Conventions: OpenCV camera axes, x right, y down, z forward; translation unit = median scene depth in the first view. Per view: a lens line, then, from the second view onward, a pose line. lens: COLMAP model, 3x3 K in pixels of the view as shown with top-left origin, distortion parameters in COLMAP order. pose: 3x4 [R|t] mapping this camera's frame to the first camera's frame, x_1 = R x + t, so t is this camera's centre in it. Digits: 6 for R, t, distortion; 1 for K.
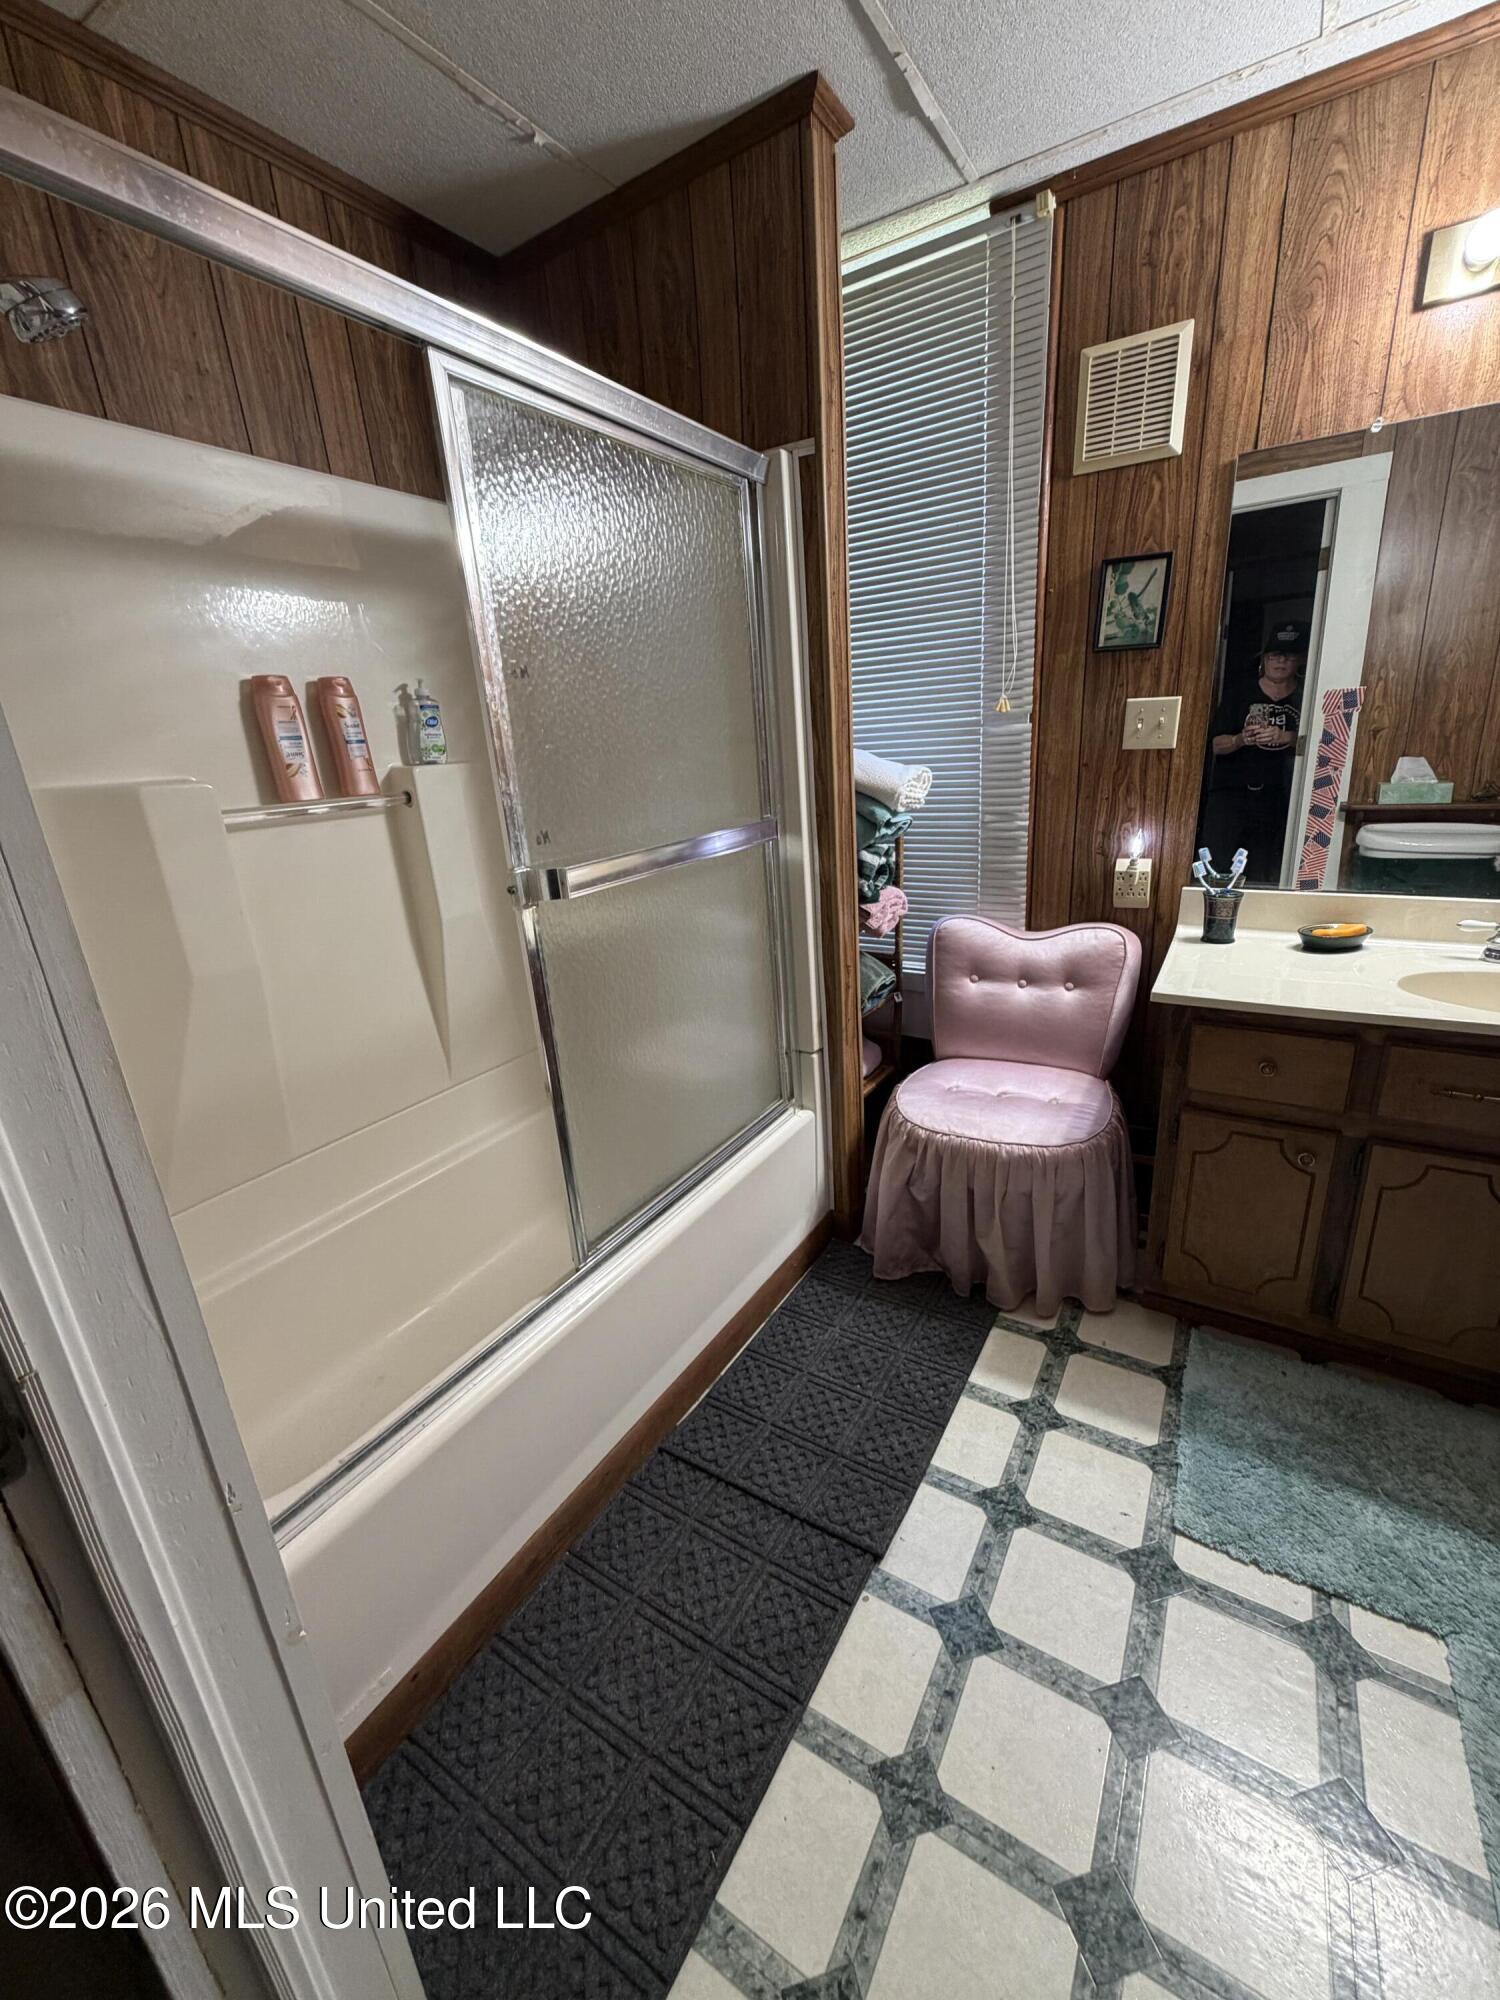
lens RADIAL K [[801.2, 0, 752.8], [0, 801.2, 994.6], [0, 0, 1]] dist [0.002918, 0.000172]
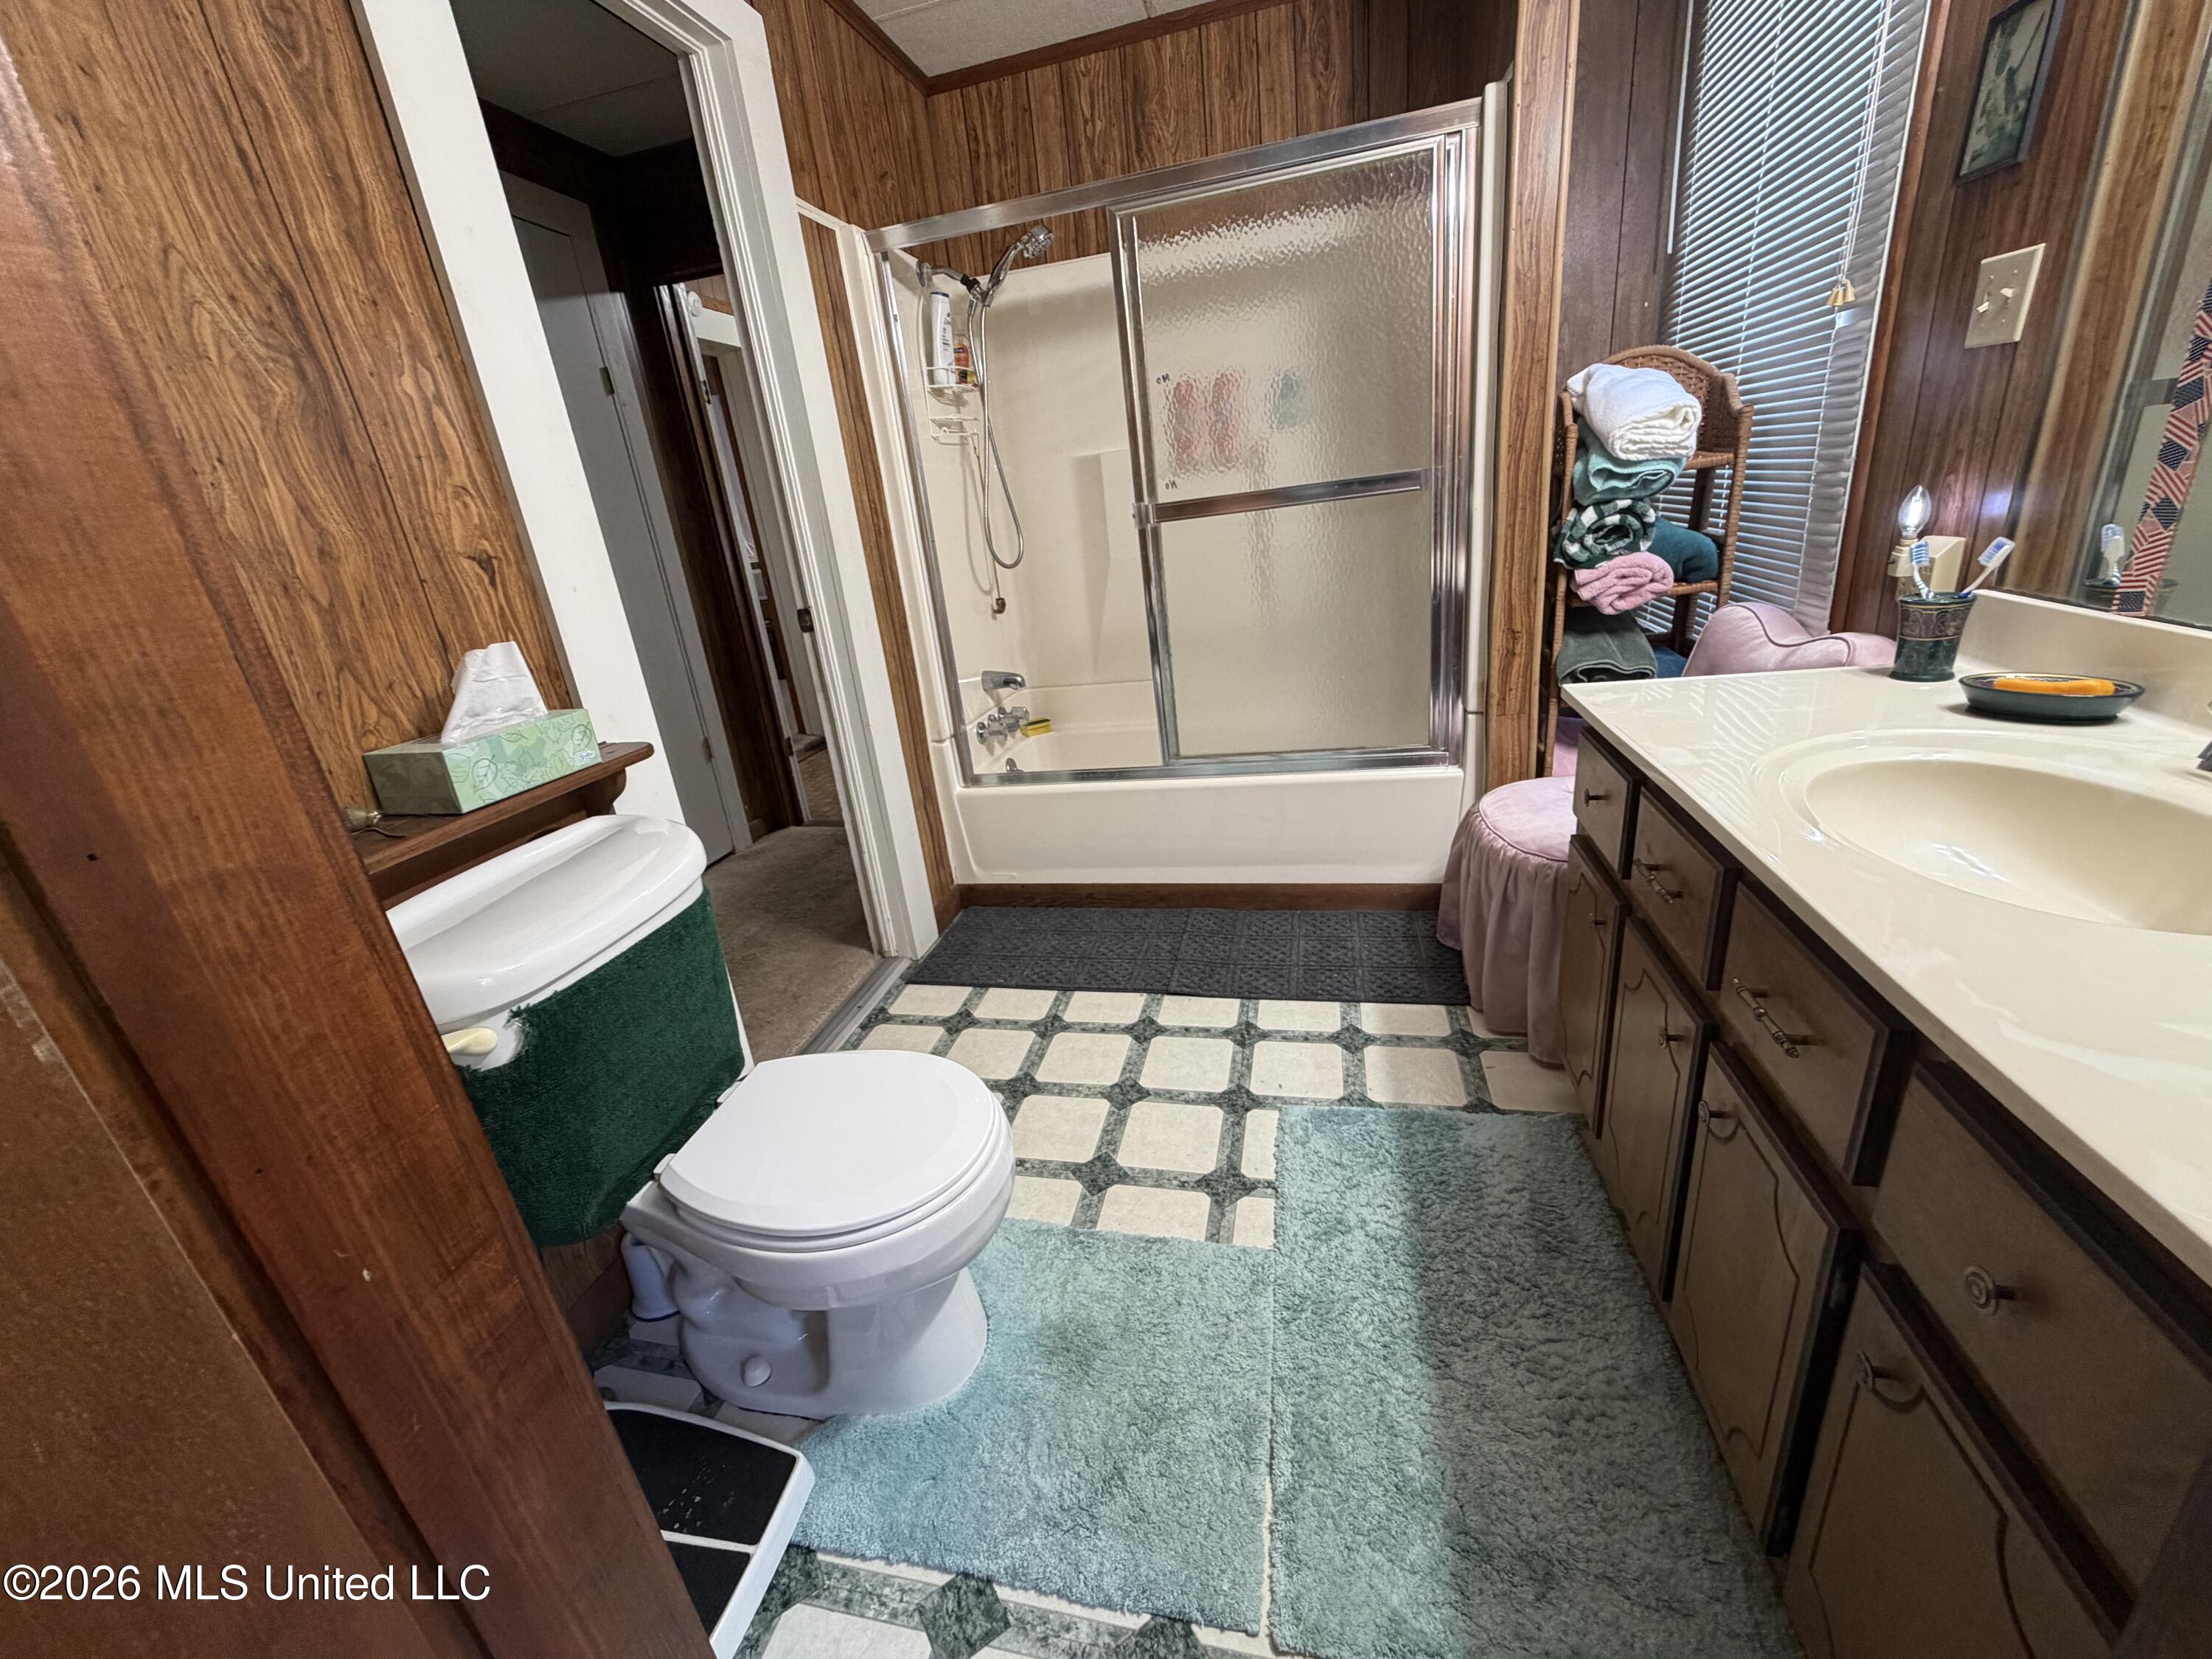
lens RADIAL K [[886.2, 0, 1109.6], [0, 886.2, 828.1], [0, 0, 1]] dist [0.002918, 0.000172]
pose [[0.334808, 0.354172, -0.873193, 1.135438], [-0.191197, 0.932932, 0.305093, -0.054973], [0.922685, 0.064805, 0.380070, 0.191394]]
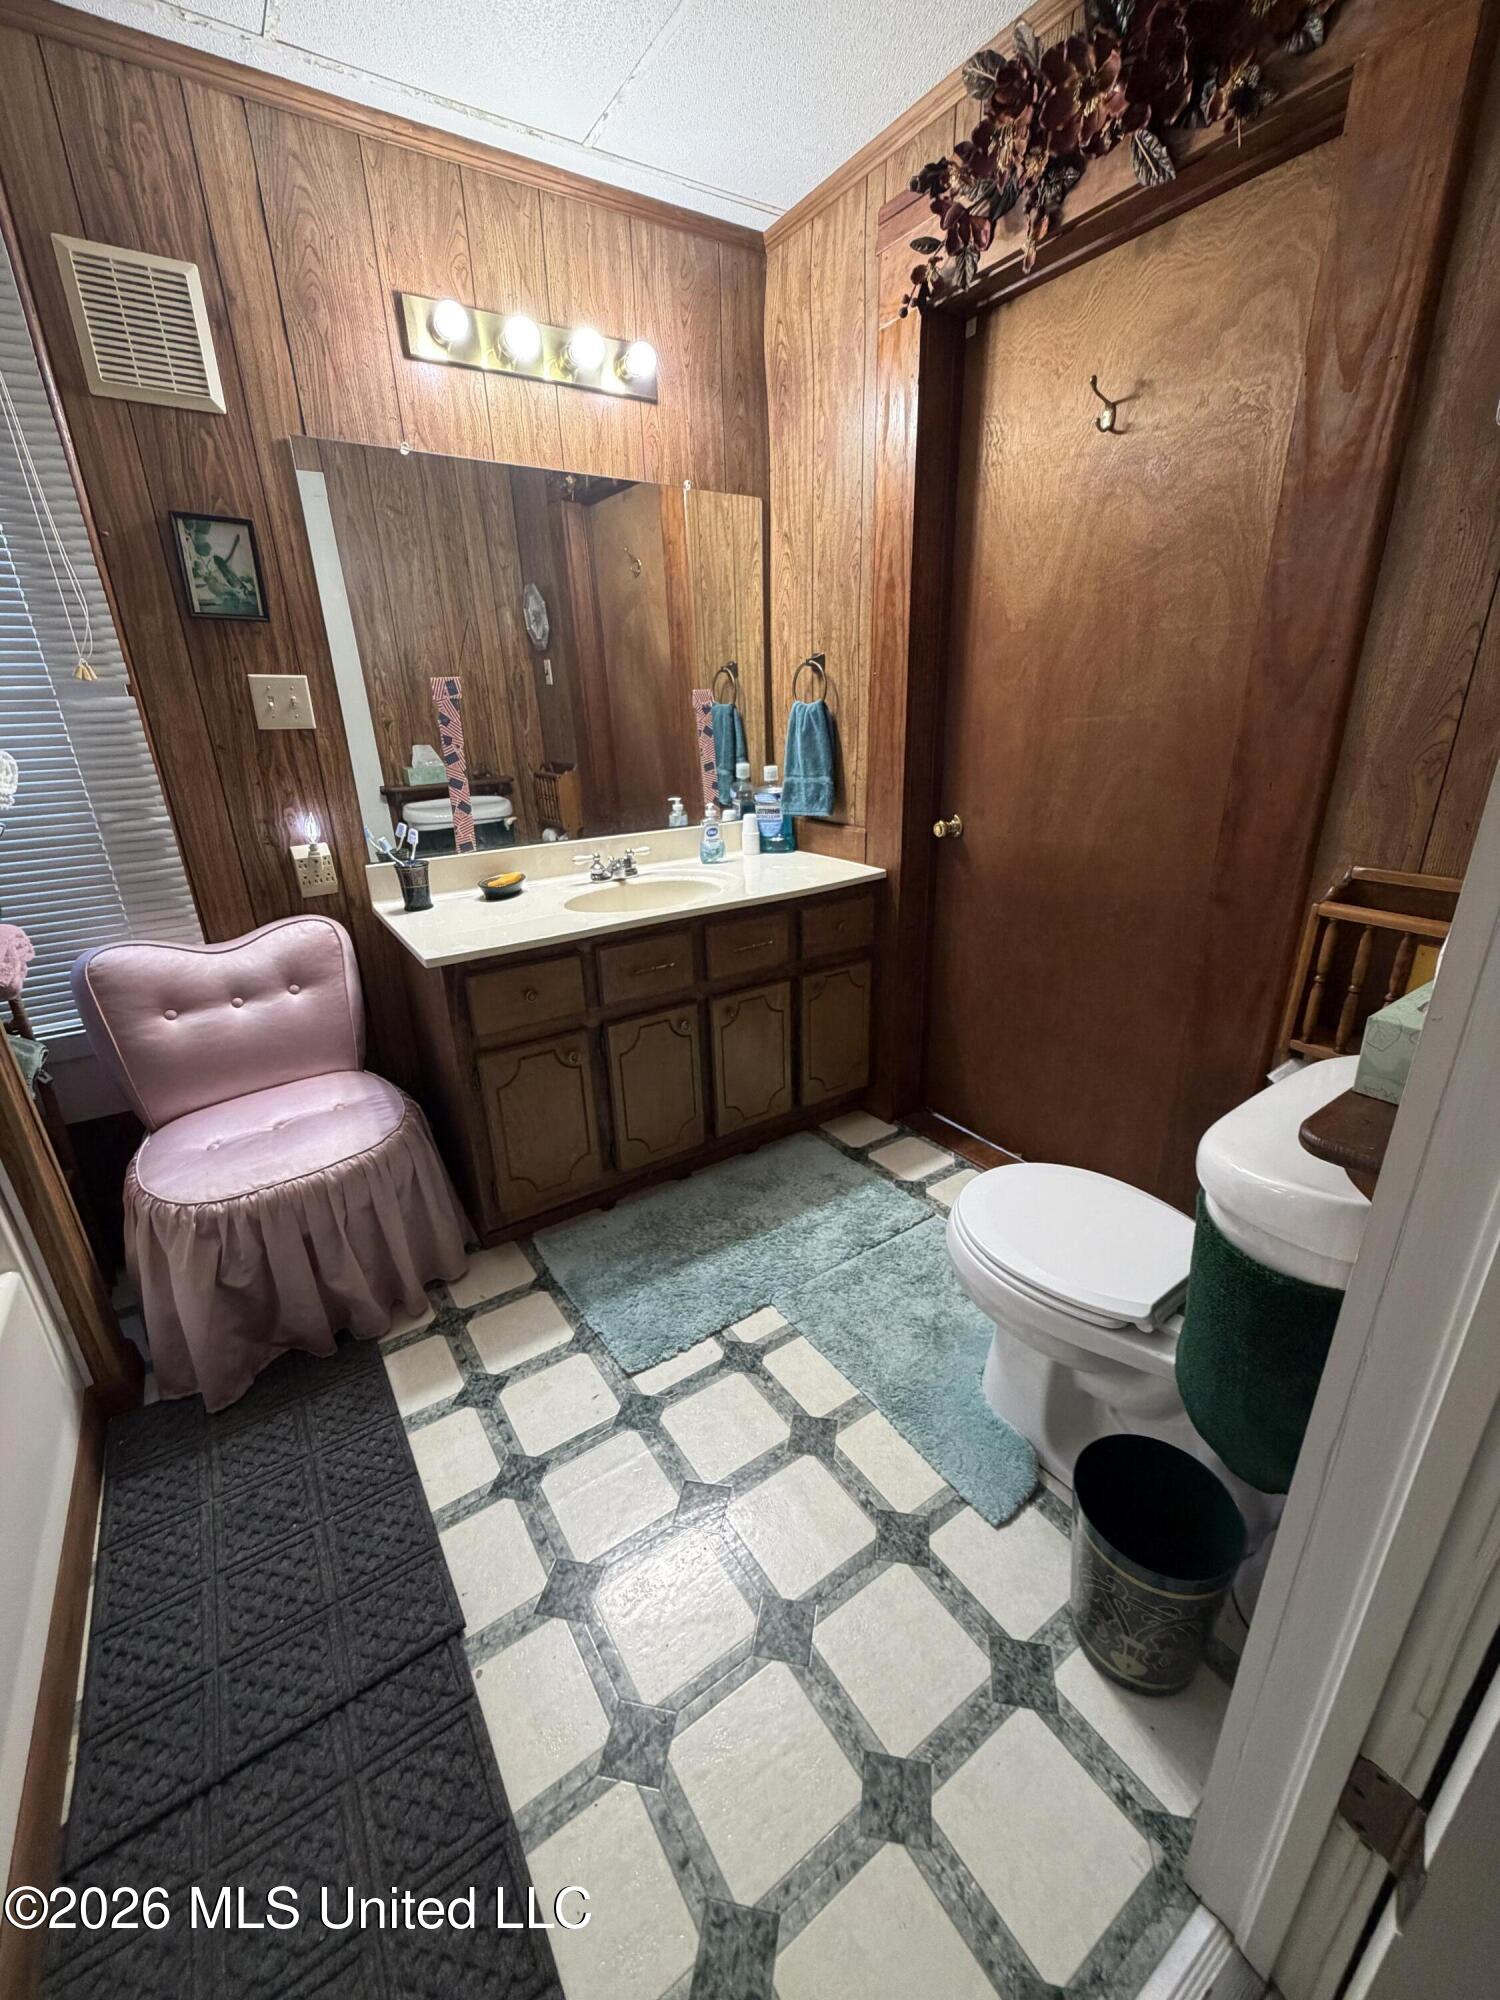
lens RADIAL K [[801.2, 0, 747.6], [0, 801.2, 992.6], [0, 0, 1]] dist [0.002918, 0.000172]
pose [[0.421716, -0.273453, 0.864511, -0.219145], [0.276228, 0.946865, 0.164756, -0.017307], [-0.863628, 0.169322, 0.474844, 0.145384]]
